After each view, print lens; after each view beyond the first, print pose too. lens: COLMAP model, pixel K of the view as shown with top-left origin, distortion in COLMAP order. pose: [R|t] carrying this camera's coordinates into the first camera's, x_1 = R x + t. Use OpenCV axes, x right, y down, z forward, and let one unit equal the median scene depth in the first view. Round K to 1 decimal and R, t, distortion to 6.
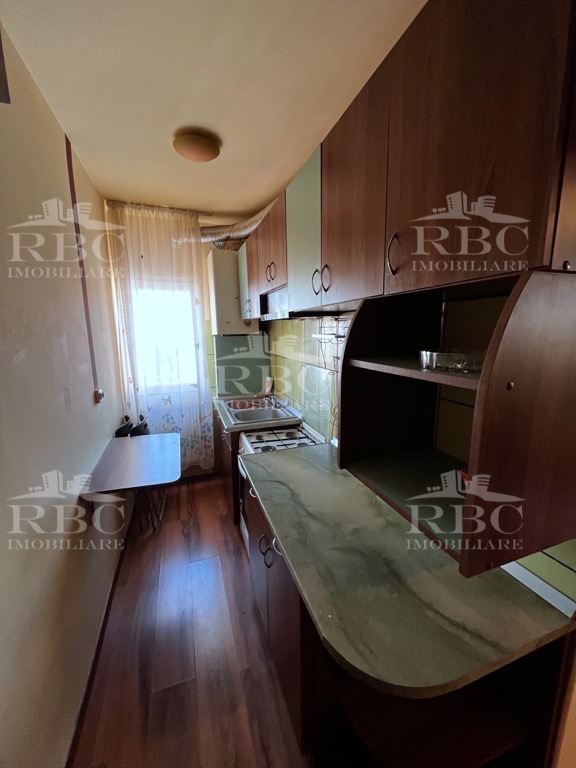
lens RADIAL K [[312.0, 0, 291.4], [0, 312.0, 385.1], [0, 0, 1]] dist [0.000789, -0.000413]
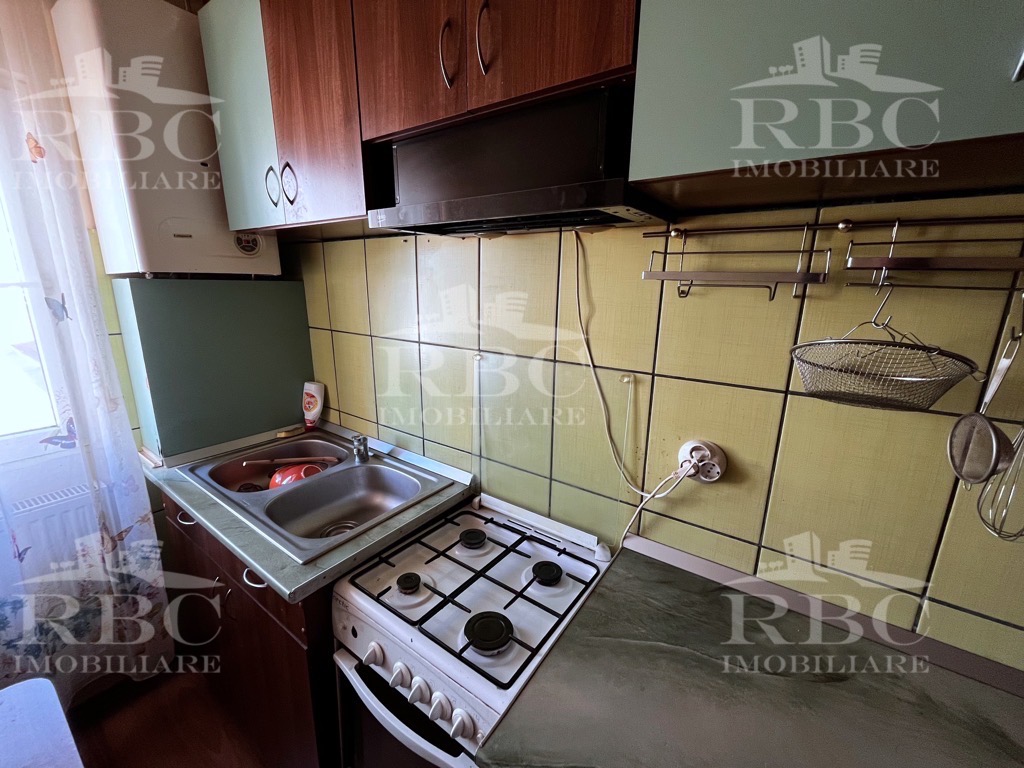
lens RADIAL K [[416.0, 0, 507.8], [0, 416.0, 381.5], [0, 0, 1]] dist [0.000789, -0.000413]
pose [[0.816289, -0.118110, 0.565439, -0.208295], [0.078686, 0.992484, 0.093718, -0.069815], [-0.572259, -0.032009, 0.819448, 0.492244]]
